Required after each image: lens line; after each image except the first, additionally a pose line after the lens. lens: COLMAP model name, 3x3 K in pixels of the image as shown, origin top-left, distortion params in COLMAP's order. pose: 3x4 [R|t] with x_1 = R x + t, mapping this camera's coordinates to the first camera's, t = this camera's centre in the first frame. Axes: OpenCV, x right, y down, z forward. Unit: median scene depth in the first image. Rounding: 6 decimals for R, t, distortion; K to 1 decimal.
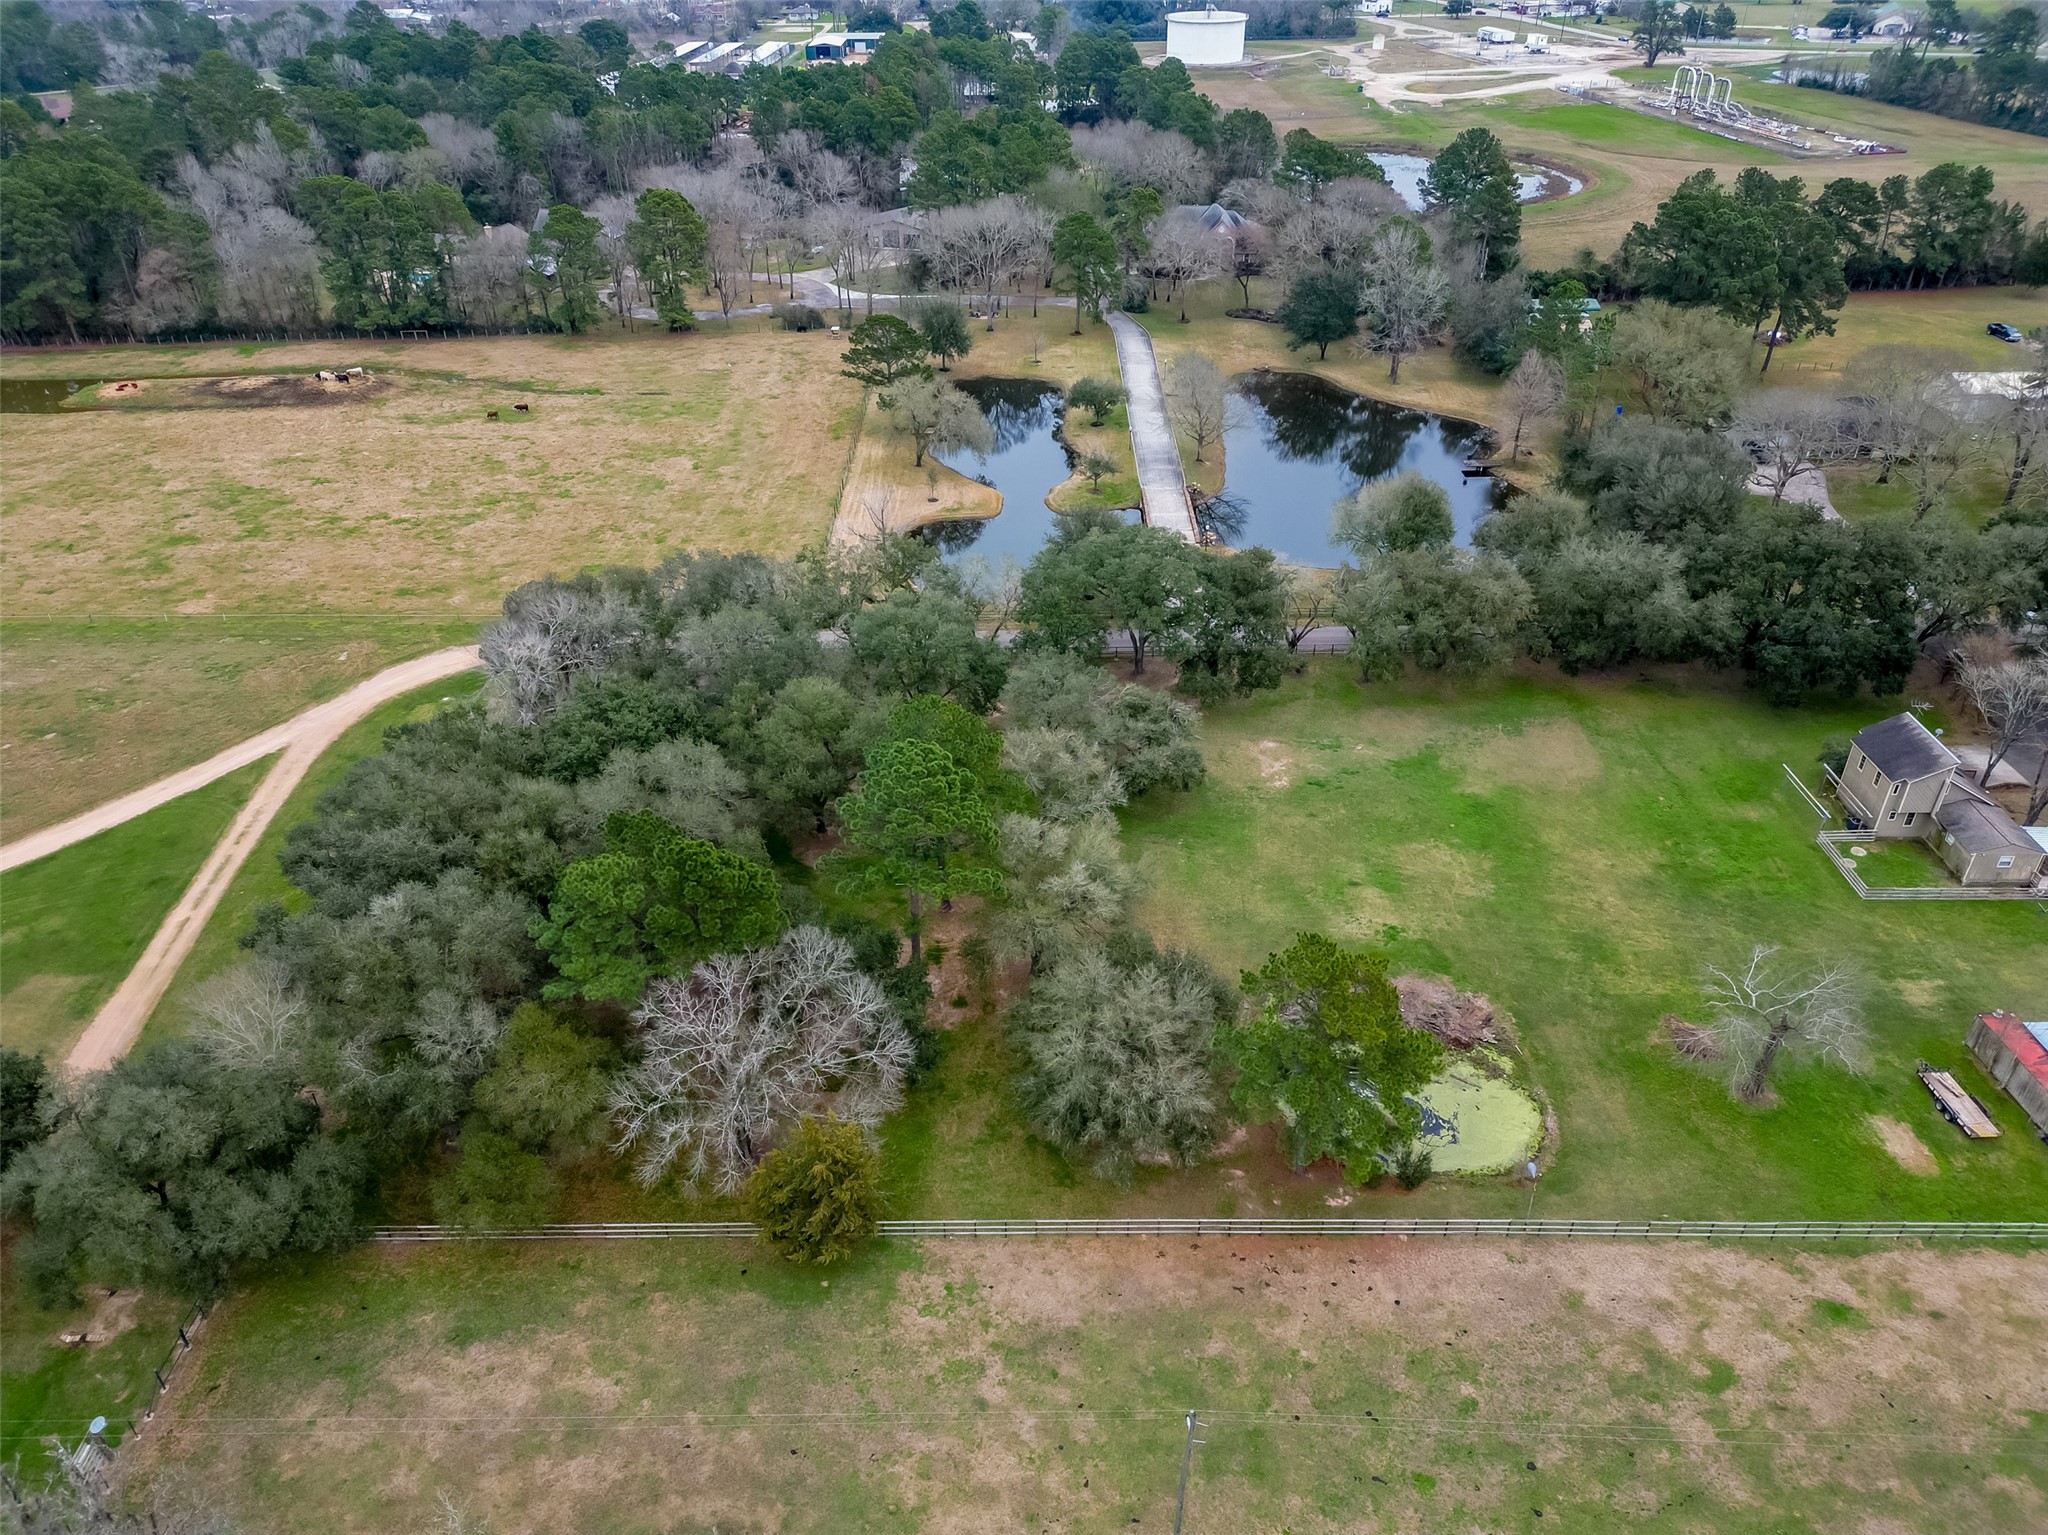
lens RADIAL K [[1424.3, 0, 1024.3], [0, 1424.3, 757.7], [0, 0, 1]] dist [0.060763, -0.044367]
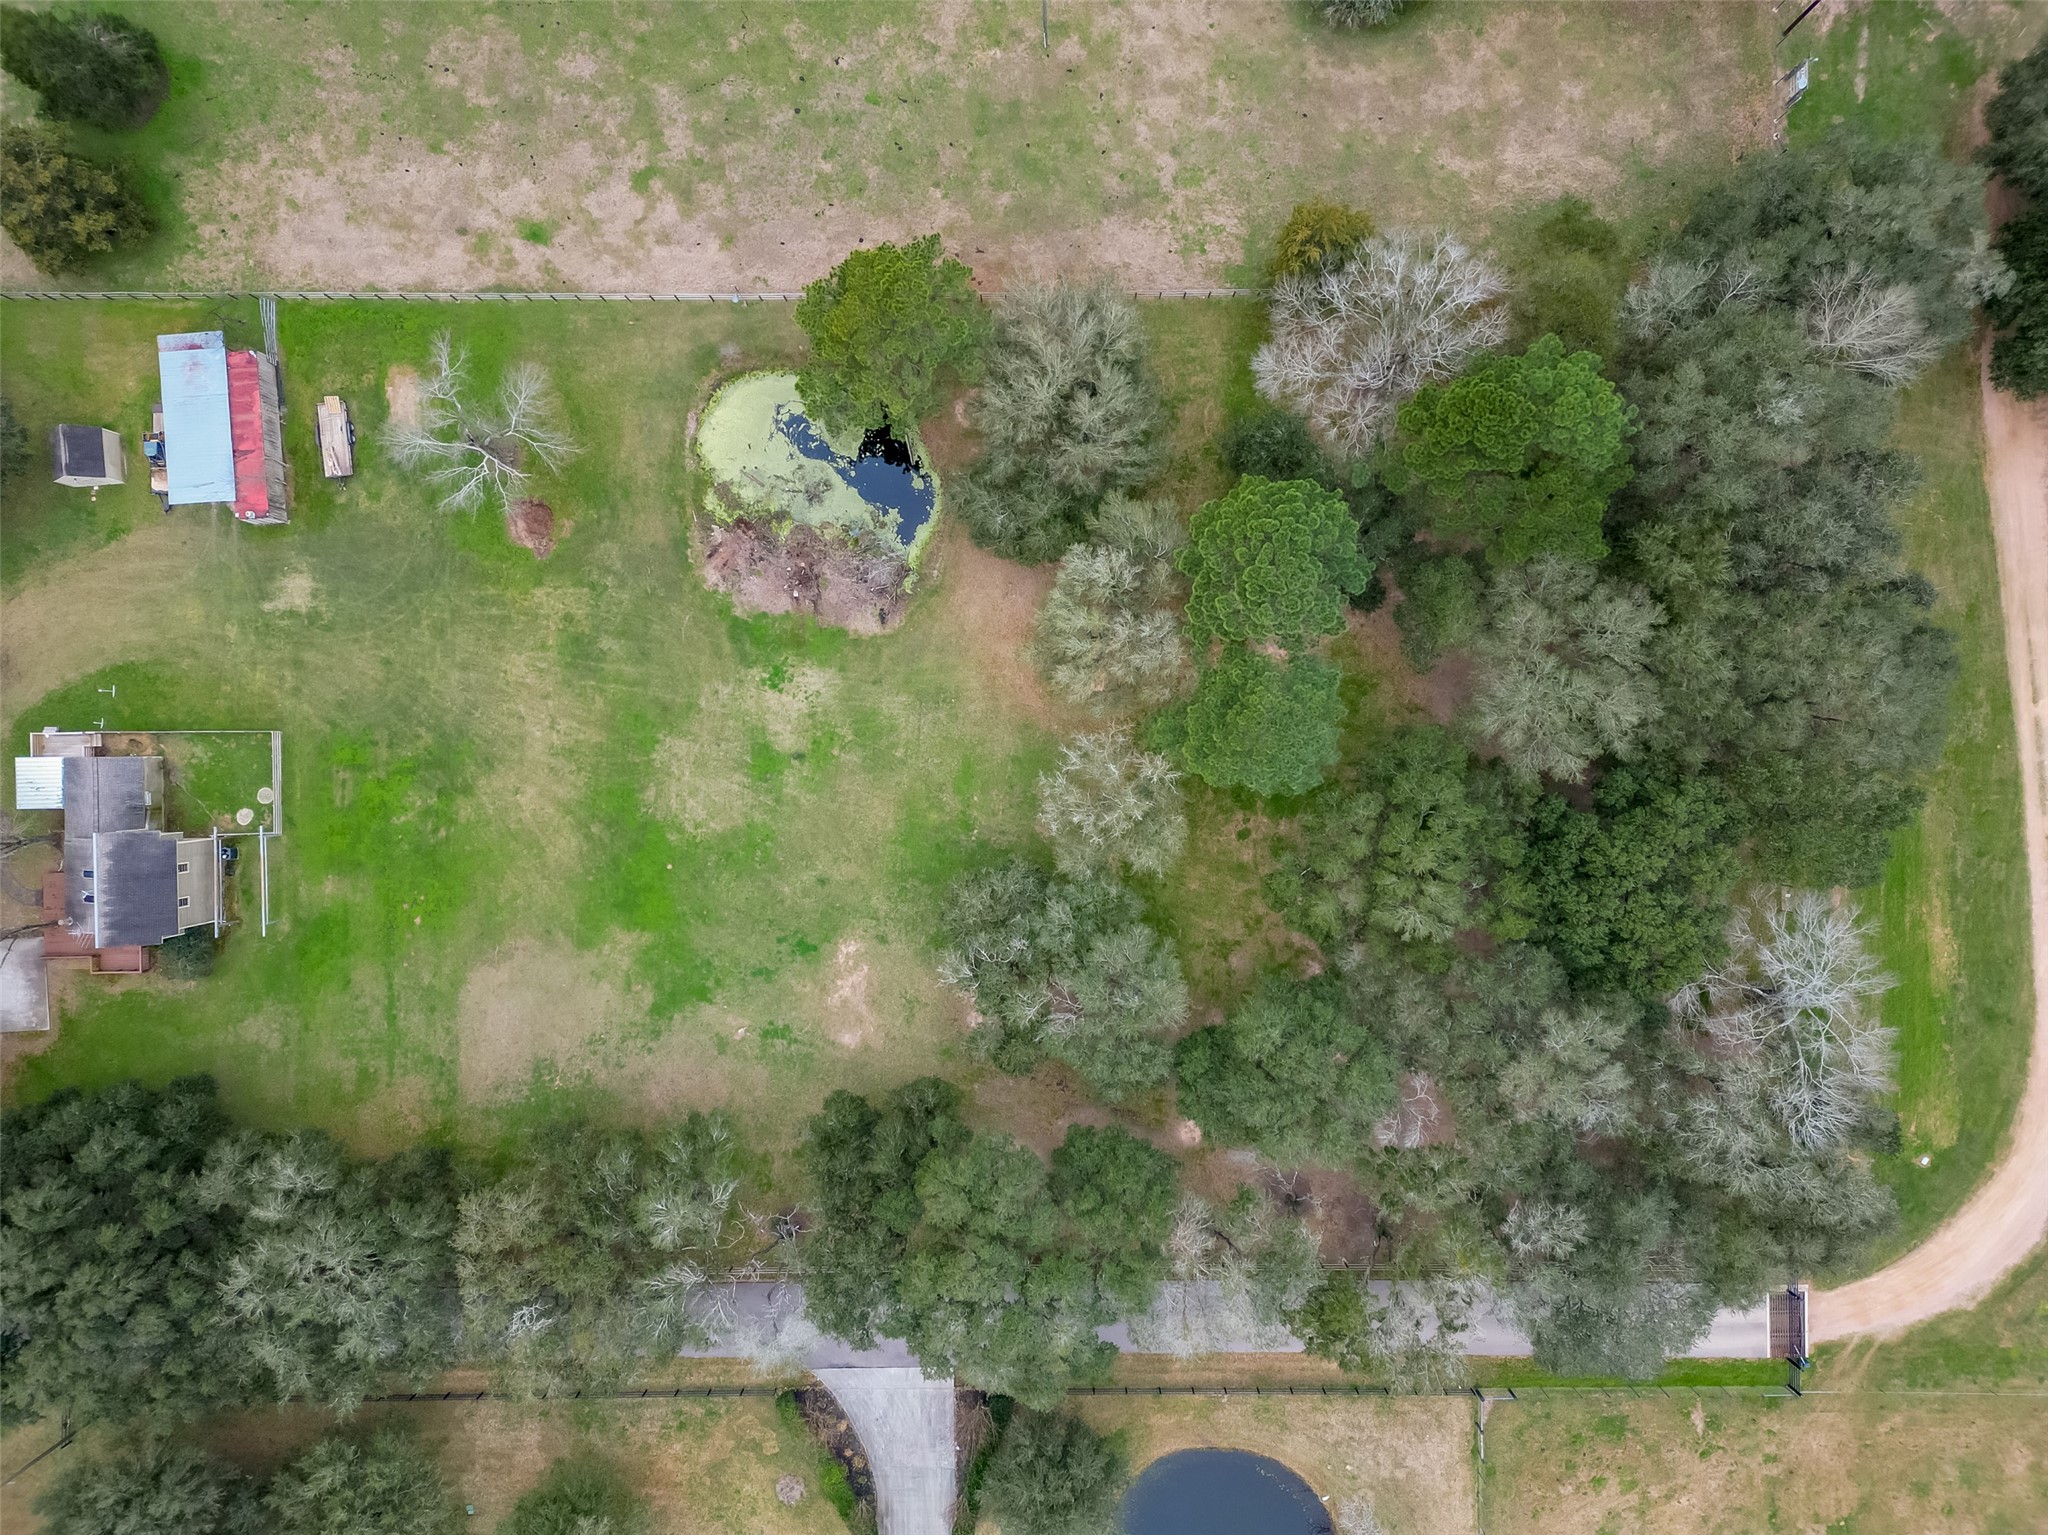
lens RADIAL K [[1424.3, 0, 1028.9], [0, 1424.3, 779.3], [0, 0, 1]] dist [0.060763, -0.044367]
pose [[-0.999744, 0.010948, 0.019805, 0.073187], [0.010740, -0.540825, 0.841066, -0.848839], [0.019919, 0.841064, 0.540569, 0.606994]]
